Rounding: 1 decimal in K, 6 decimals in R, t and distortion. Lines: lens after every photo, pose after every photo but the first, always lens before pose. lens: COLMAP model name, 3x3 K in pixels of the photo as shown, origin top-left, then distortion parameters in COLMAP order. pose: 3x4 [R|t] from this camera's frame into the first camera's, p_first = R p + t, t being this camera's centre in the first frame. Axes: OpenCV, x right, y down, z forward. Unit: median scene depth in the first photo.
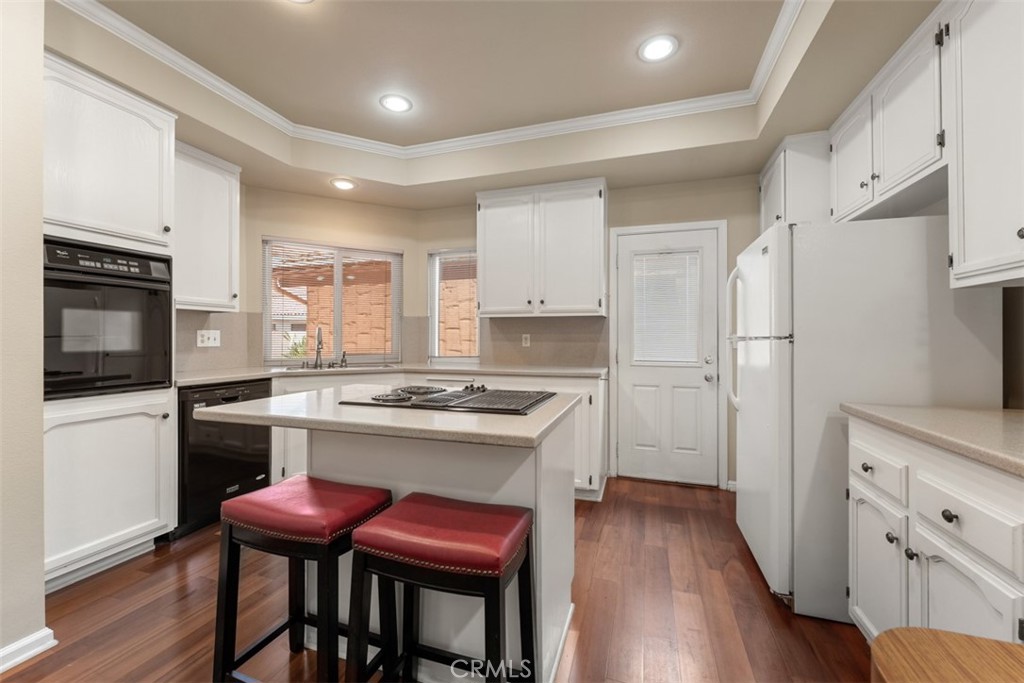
lens RADIAL K [[408.9, 0, 511.1], [0, 408.9, 335.3], [0, 0, 1]] dist [-0.000753, -0.000278]
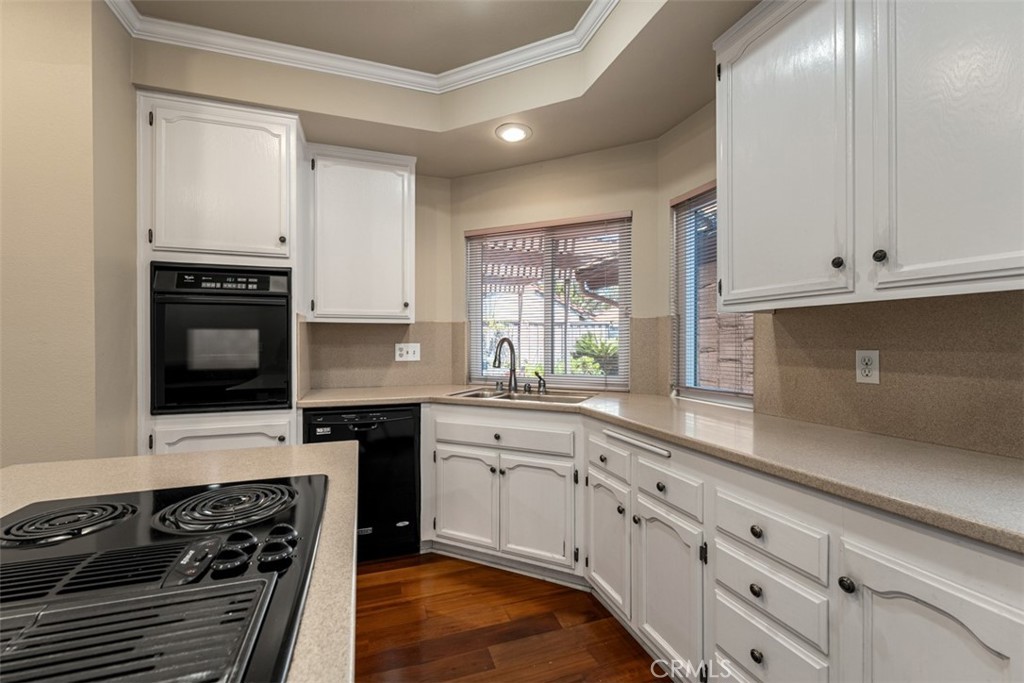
lens RADIAL K [[431.6, 0, 504.6], [0, 431.6, 341.5], [0, 0, 1]] dist [-0.001313, -0.000042]
pose [[0.599923, -0.003074, -0.800051, 0.198994], [0.008165, 0.999964, 0.002280, -0.018764], [0.800016, -0.007901, 0.599927, 0.635047]]
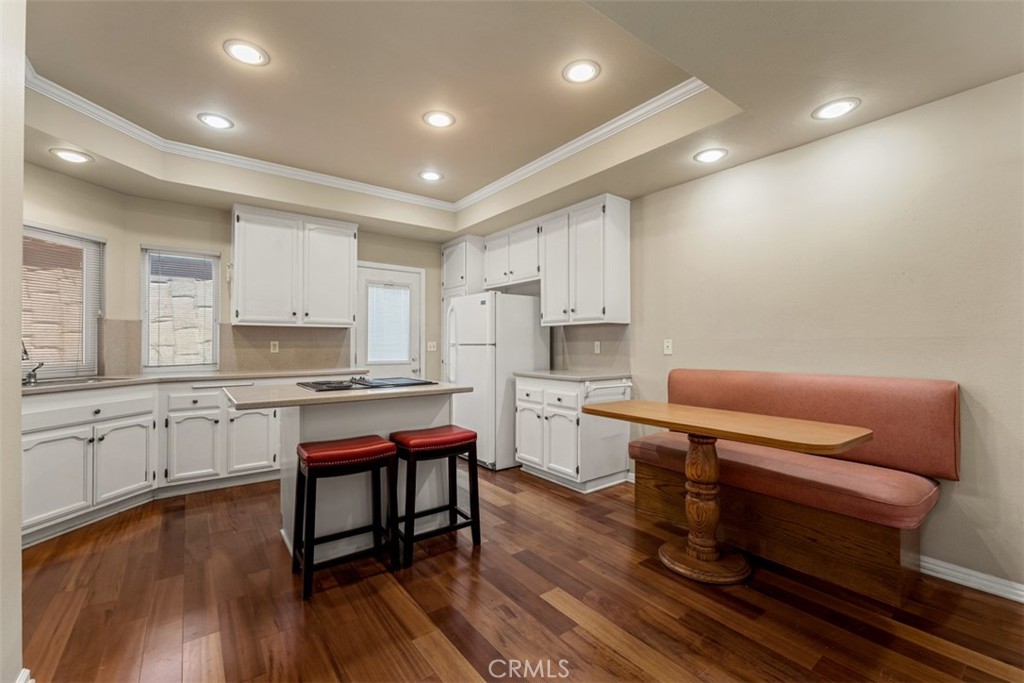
lens RADIAL K [[431.6, 0, 504.6], [0, 431.6, 341.5], [0, 0, 1]] dist [-0.001313, -0.000042]
pose [[0.579440, 0.002577, 0.815011, -0.709774], [-0.005079, 0.999987, 0.000448, -0.007393], [-0.814999, -0.004399, 0.579445, -0.229209]]
